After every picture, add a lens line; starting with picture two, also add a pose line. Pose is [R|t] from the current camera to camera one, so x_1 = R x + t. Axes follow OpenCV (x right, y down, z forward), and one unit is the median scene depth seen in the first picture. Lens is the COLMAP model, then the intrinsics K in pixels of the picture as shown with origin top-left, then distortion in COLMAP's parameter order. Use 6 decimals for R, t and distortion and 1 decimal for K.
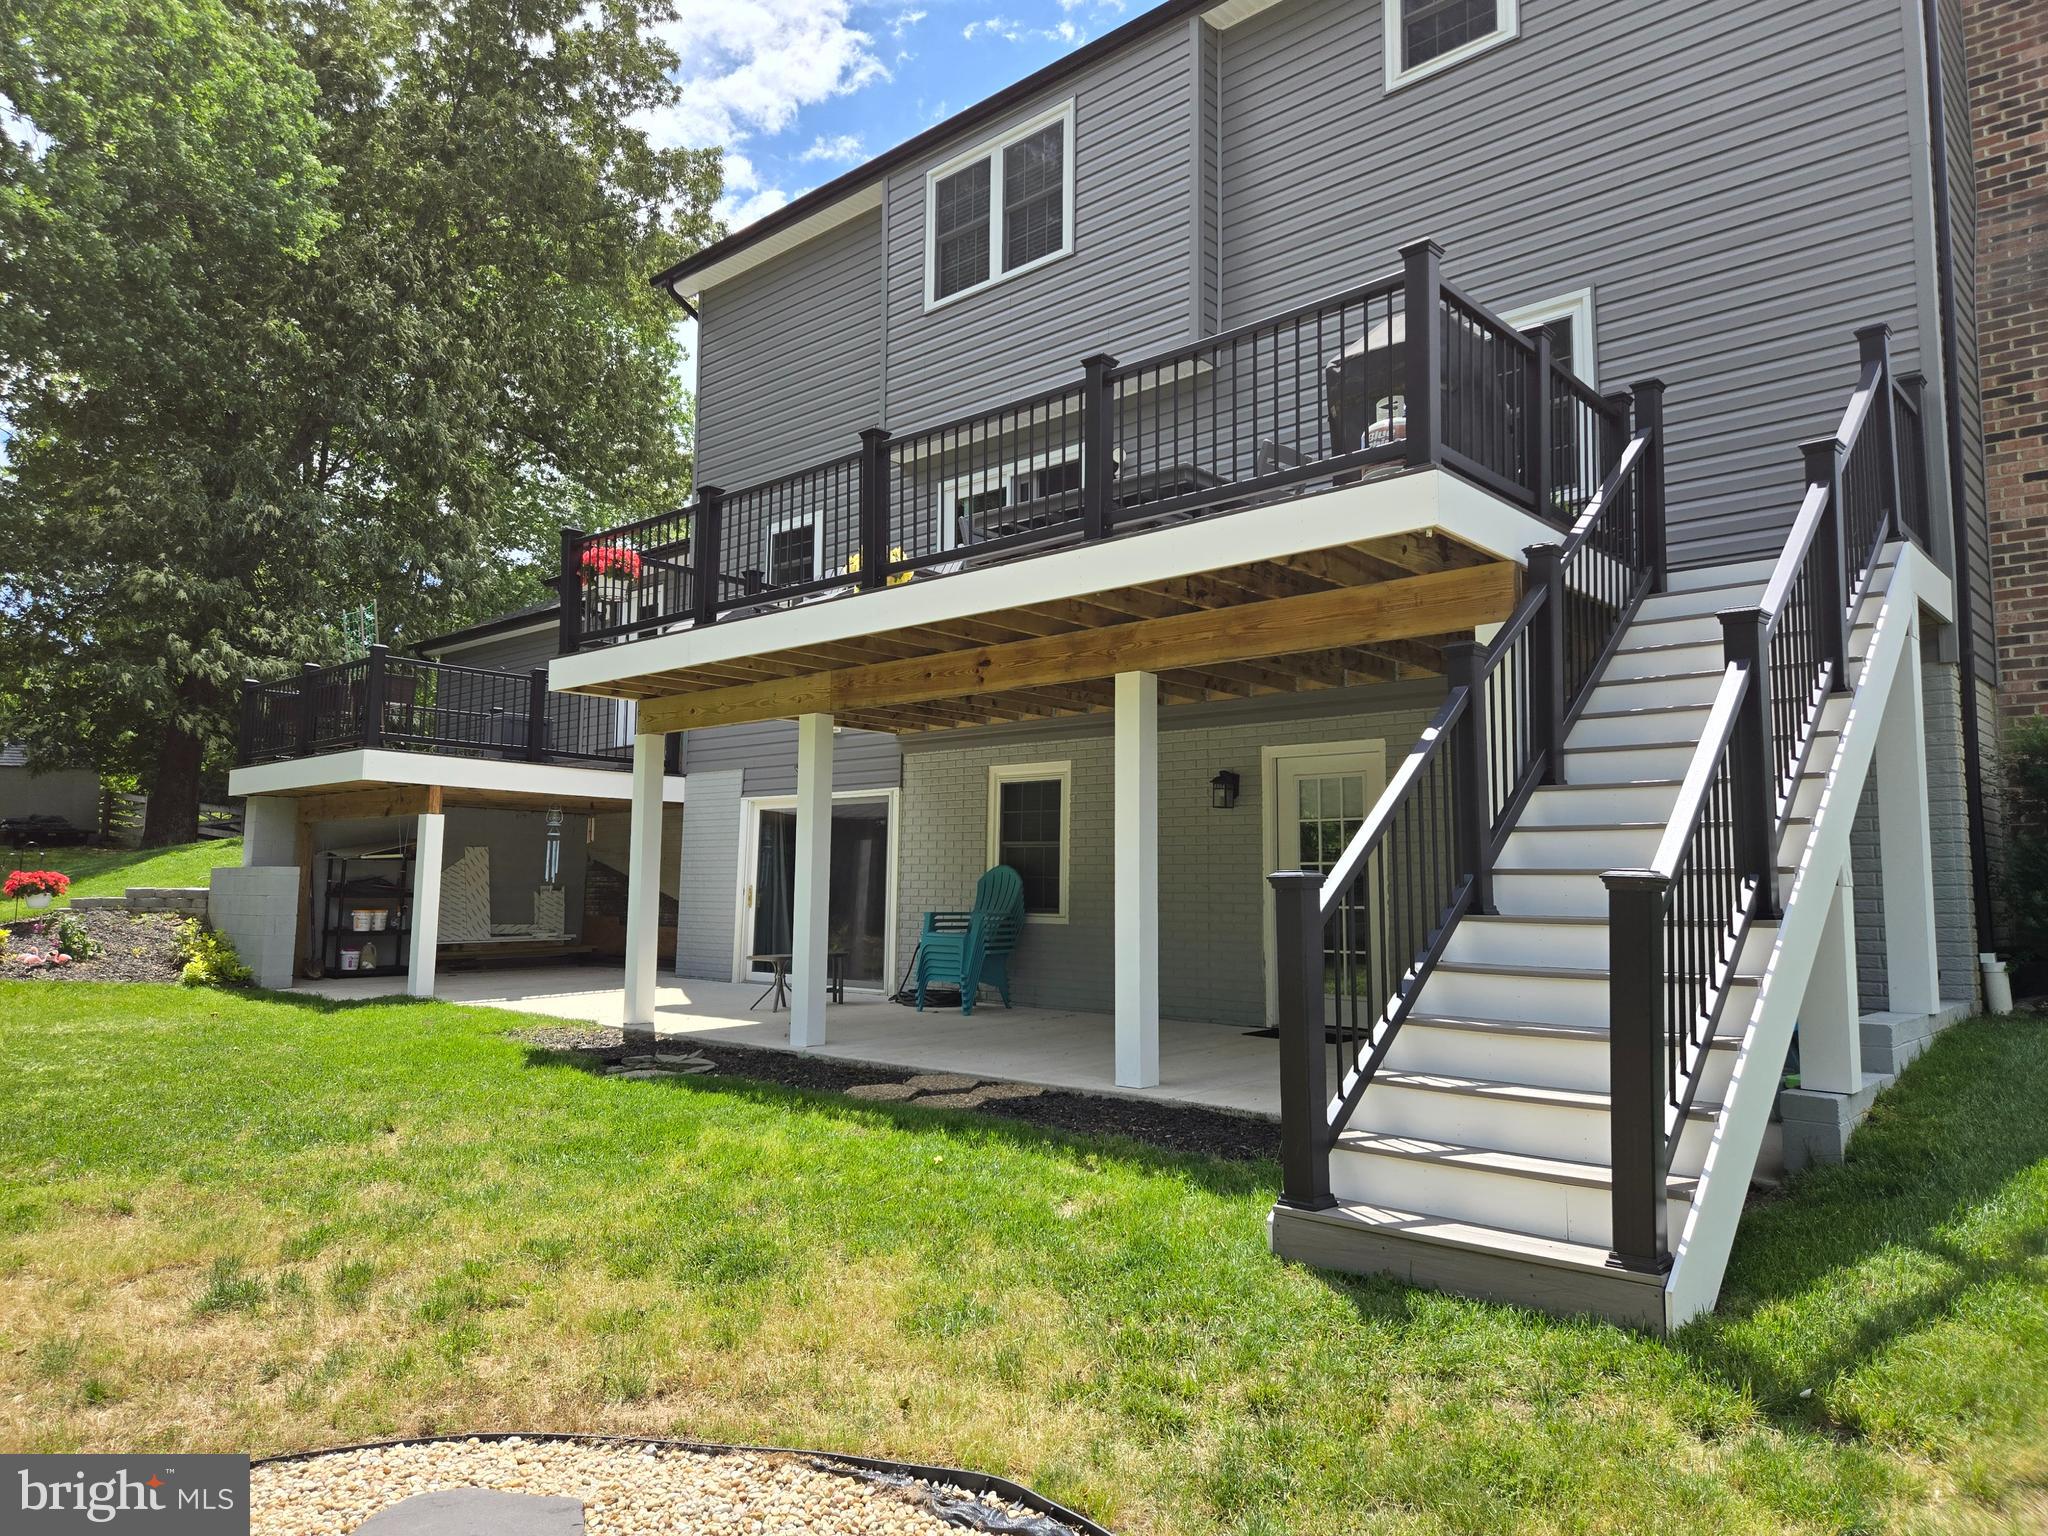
lens RADIAL K [[1383.6, 0, 1025.9], [0, 1383.6, 762.7], [0, 0, 1]] dist [0.040642, 0.001258]
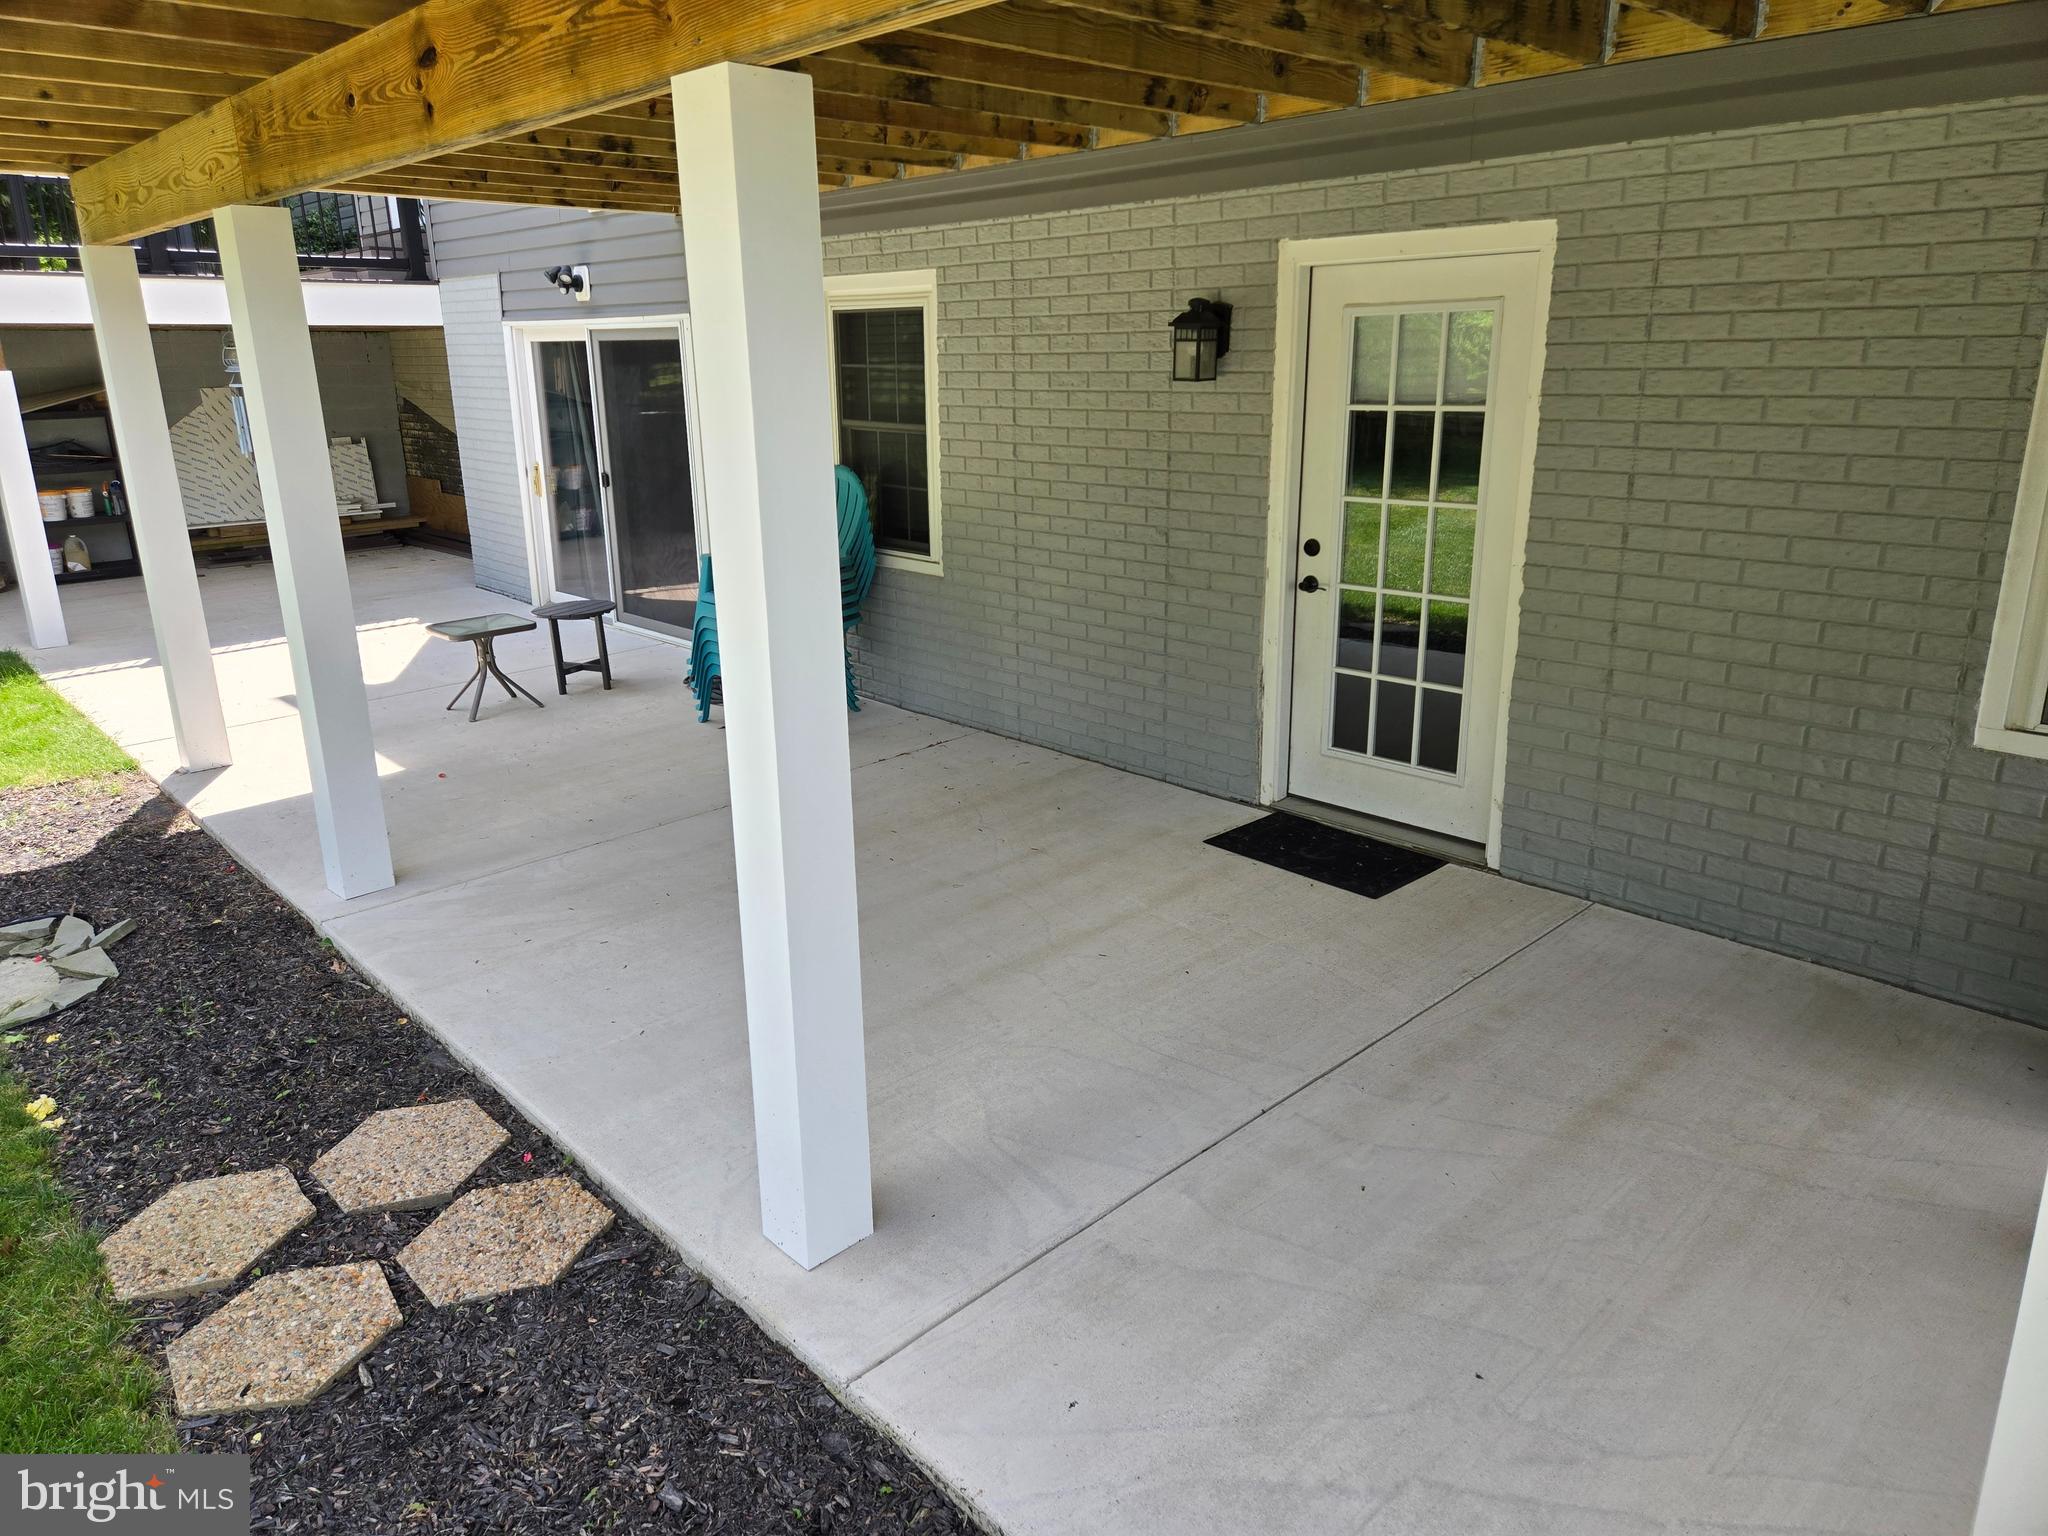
lens RADIAL K [[1383.6, 0, 1017.4], [0, 1383.6, 764.9], [0, 0, 1]] dist [0.040642, 0.001258]
pose [[0.996529, -0.004188, -0.083146, 0.117066], [0.035304, 0.925747, 0.376491, -0.027361], [0.075396, -0.378120, 0.922681, 0.479211]]
